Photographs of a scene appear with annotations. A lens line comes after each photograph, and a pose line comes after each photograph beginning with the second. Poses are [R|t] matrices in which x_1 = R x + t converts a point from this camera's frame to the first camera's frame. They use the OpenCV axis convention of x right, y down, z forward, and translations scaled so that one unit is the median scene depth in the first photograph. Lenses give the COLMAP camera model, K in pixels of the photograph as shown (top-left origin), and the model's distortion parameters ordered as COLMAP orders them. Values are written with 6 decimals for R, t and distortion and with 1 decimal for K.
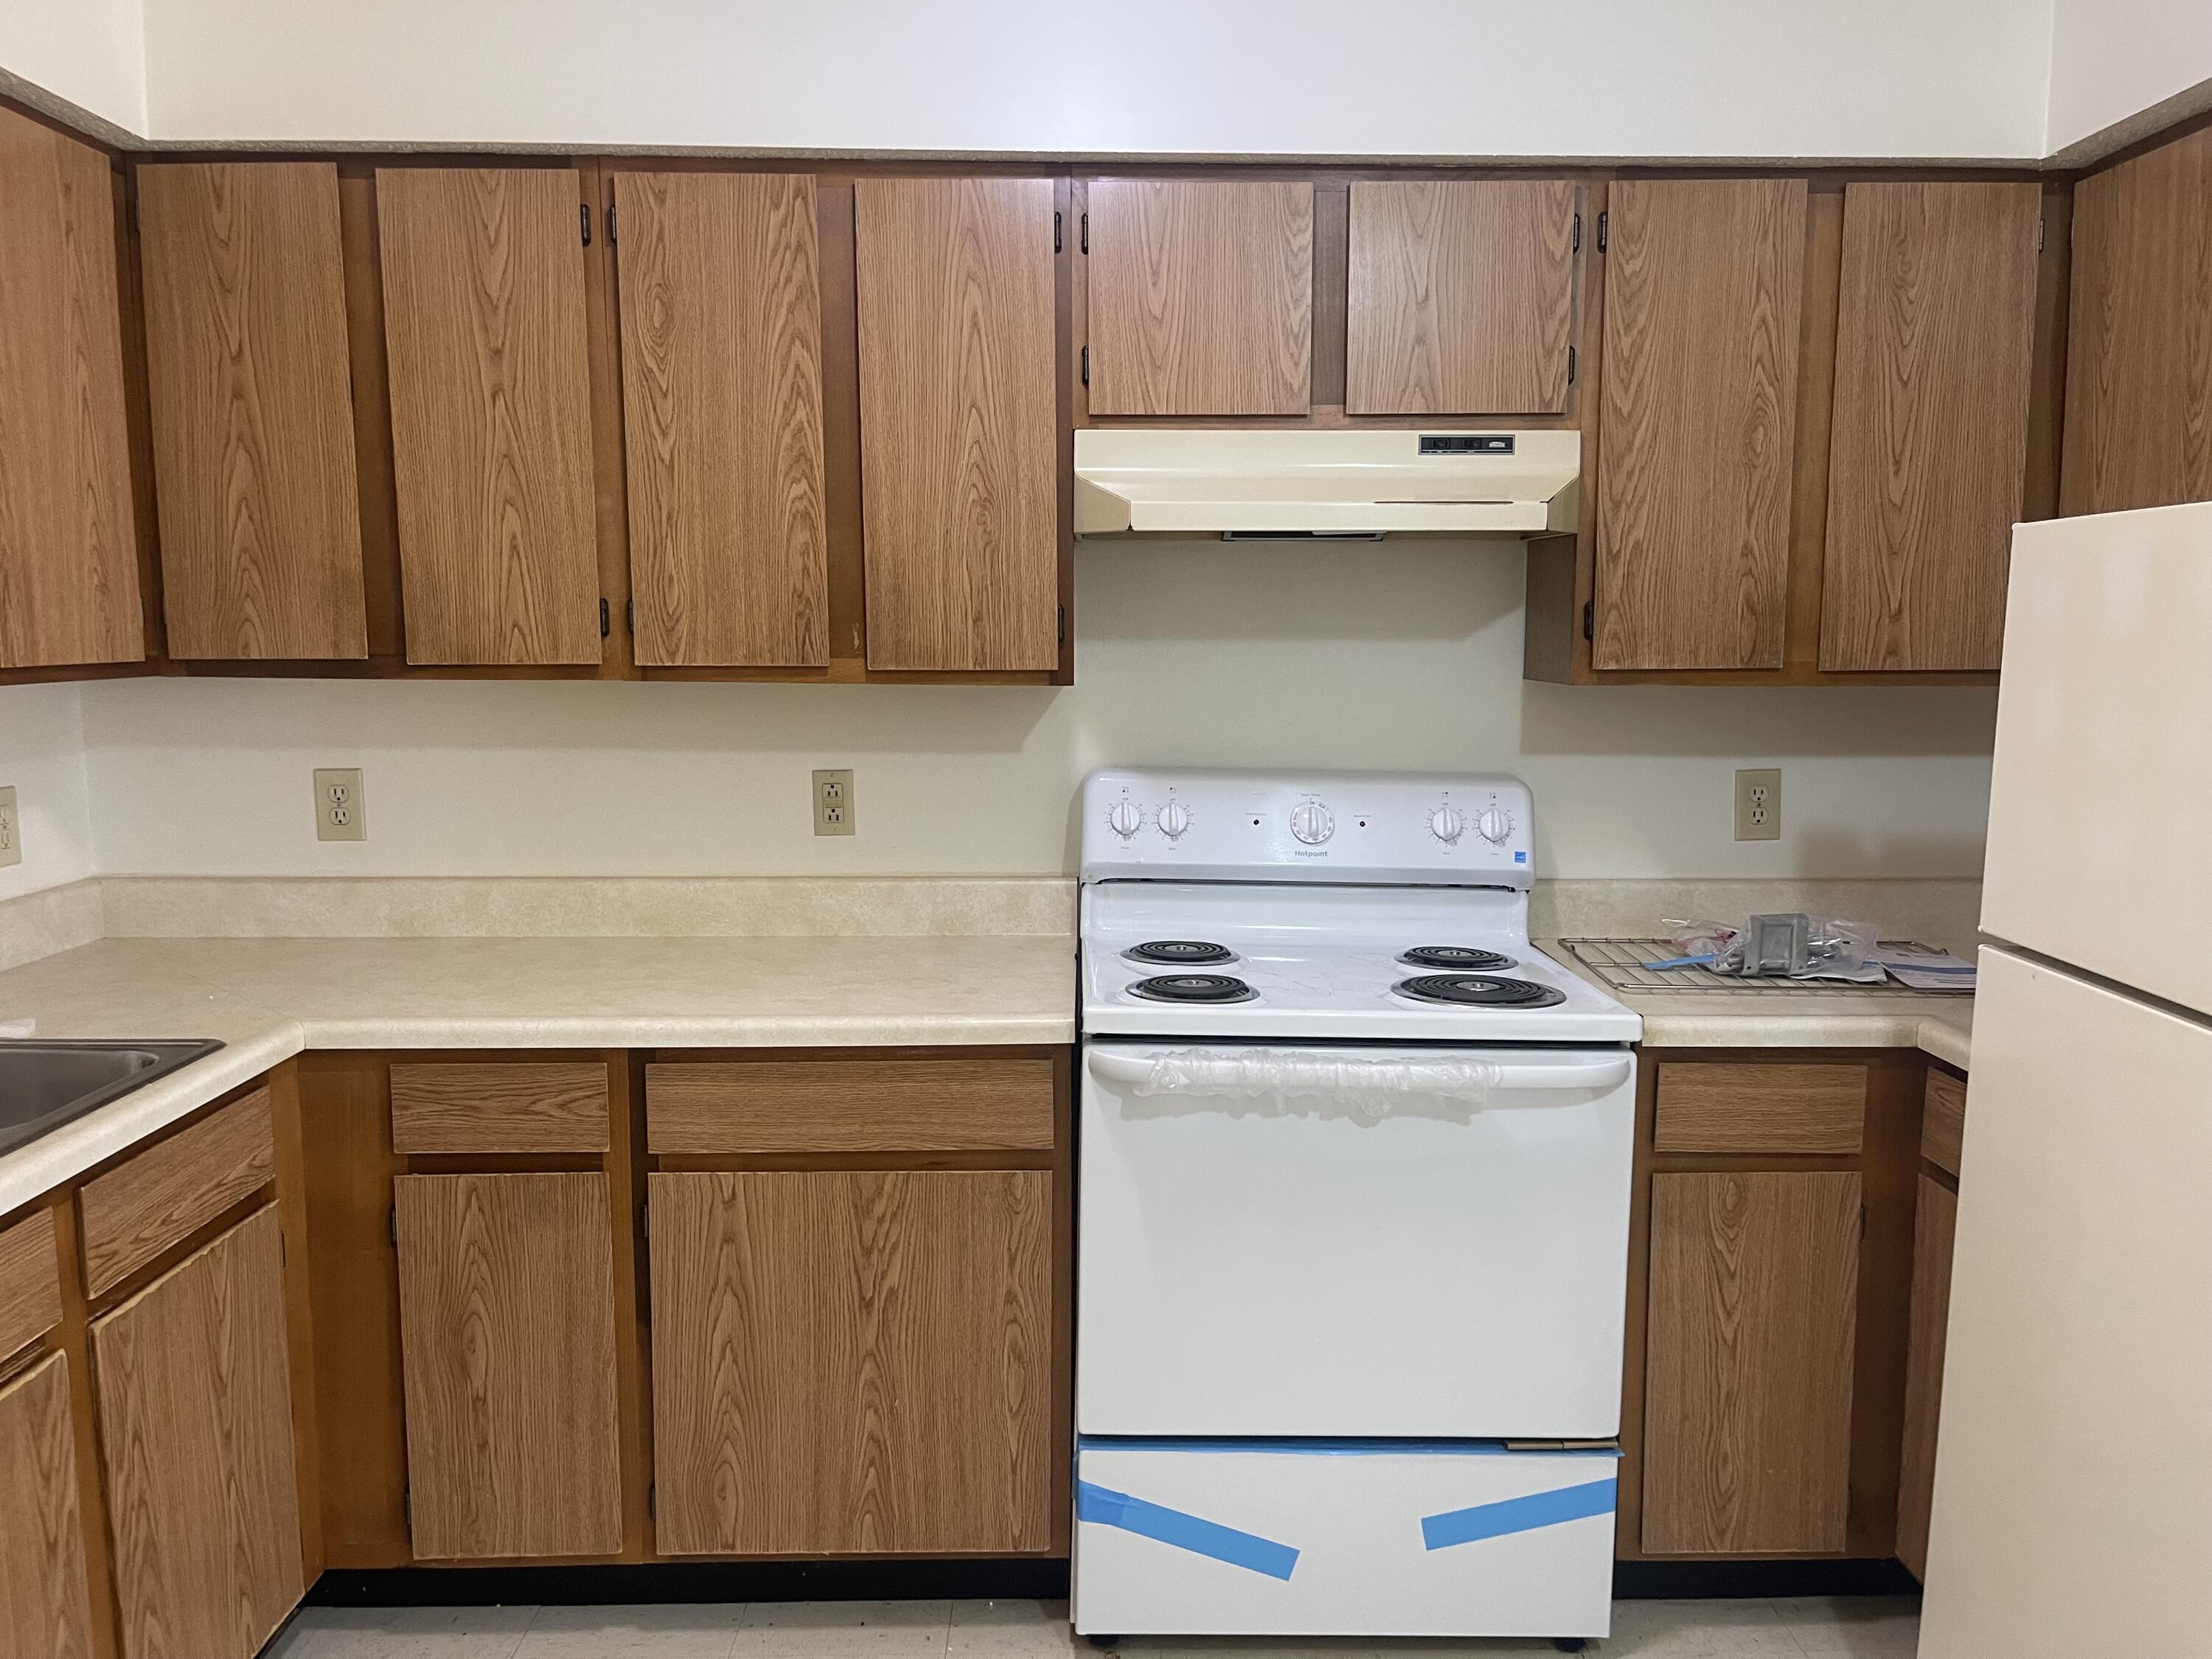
lens RADIAL K [[1655.5, 0, 1117.8], [0, 1655.5, 839.9], [0, 0, 1]] dist [0.074616, -0.105177]
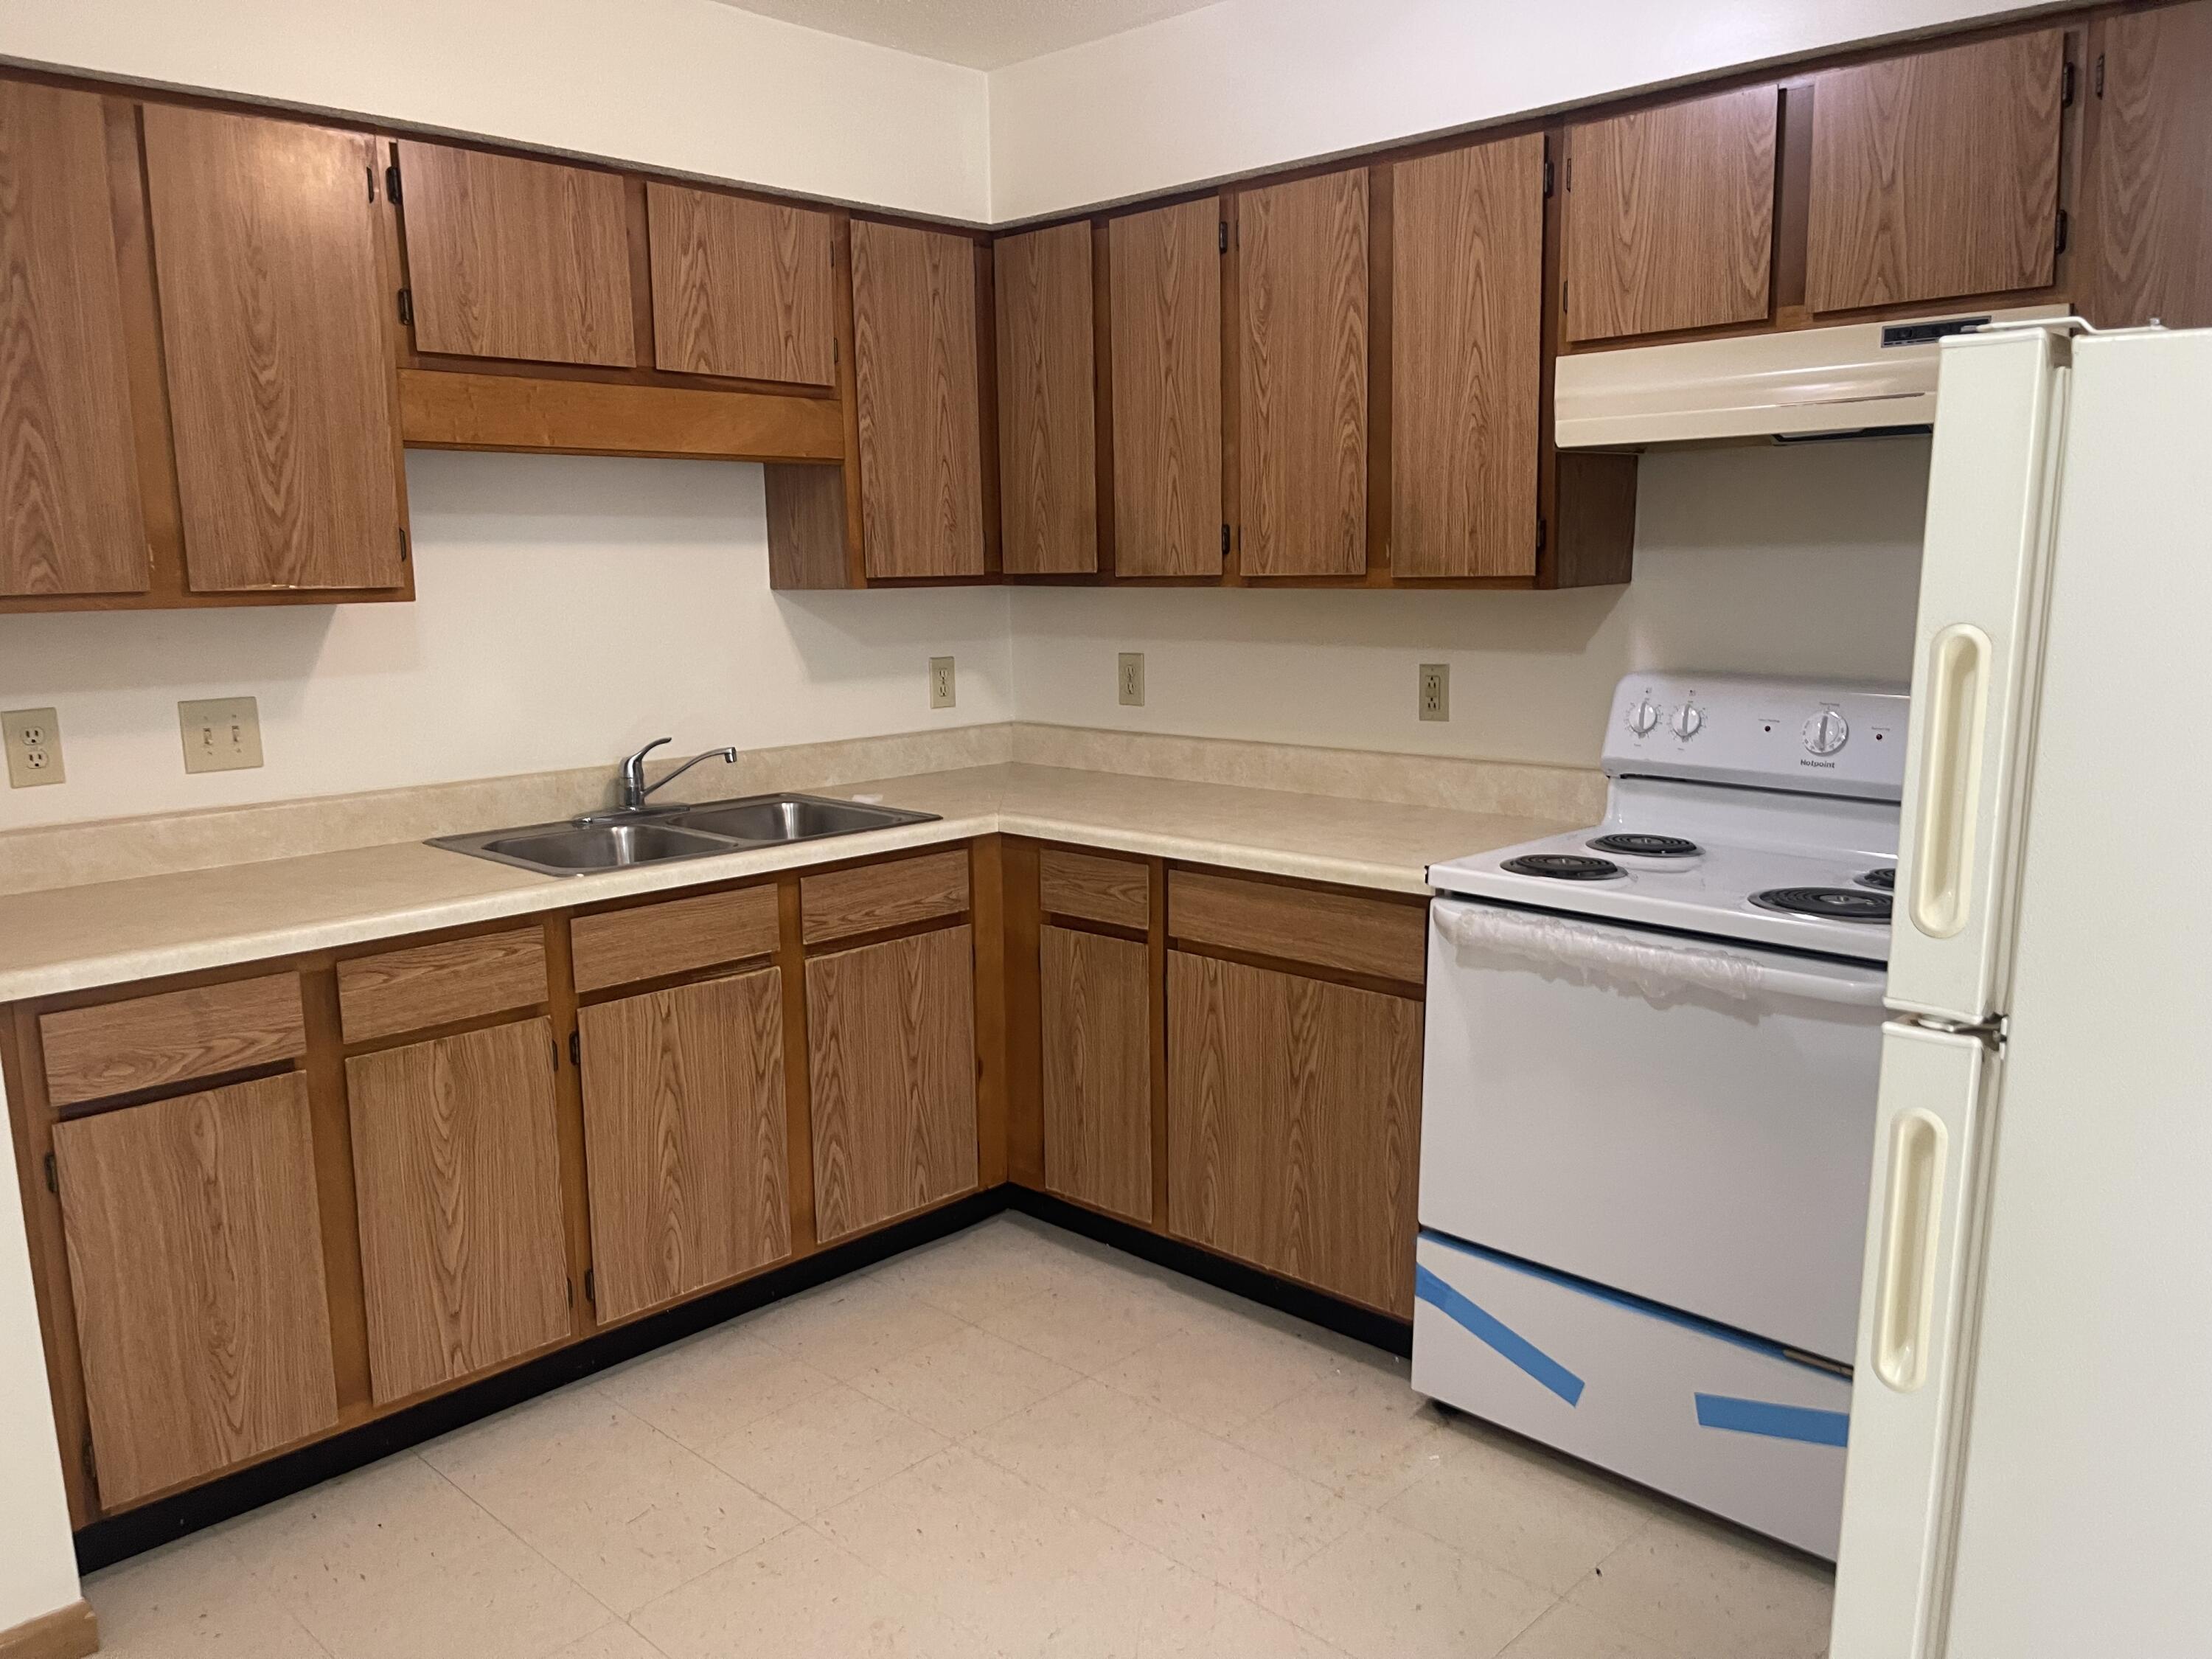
lens RADIAL K [[1669.4, 0, 1099.7], [0, 1669.4, 837.8], [0, 0, 1]] dist [0.080628, -0.103301]
pose [[0.708095, 0.105331, -0.698216, 0.586626], [-0.074003, 0.994436, 0.074968, 0.009661], [0.702228, -0.001414, 0.711951, -0.010344]]
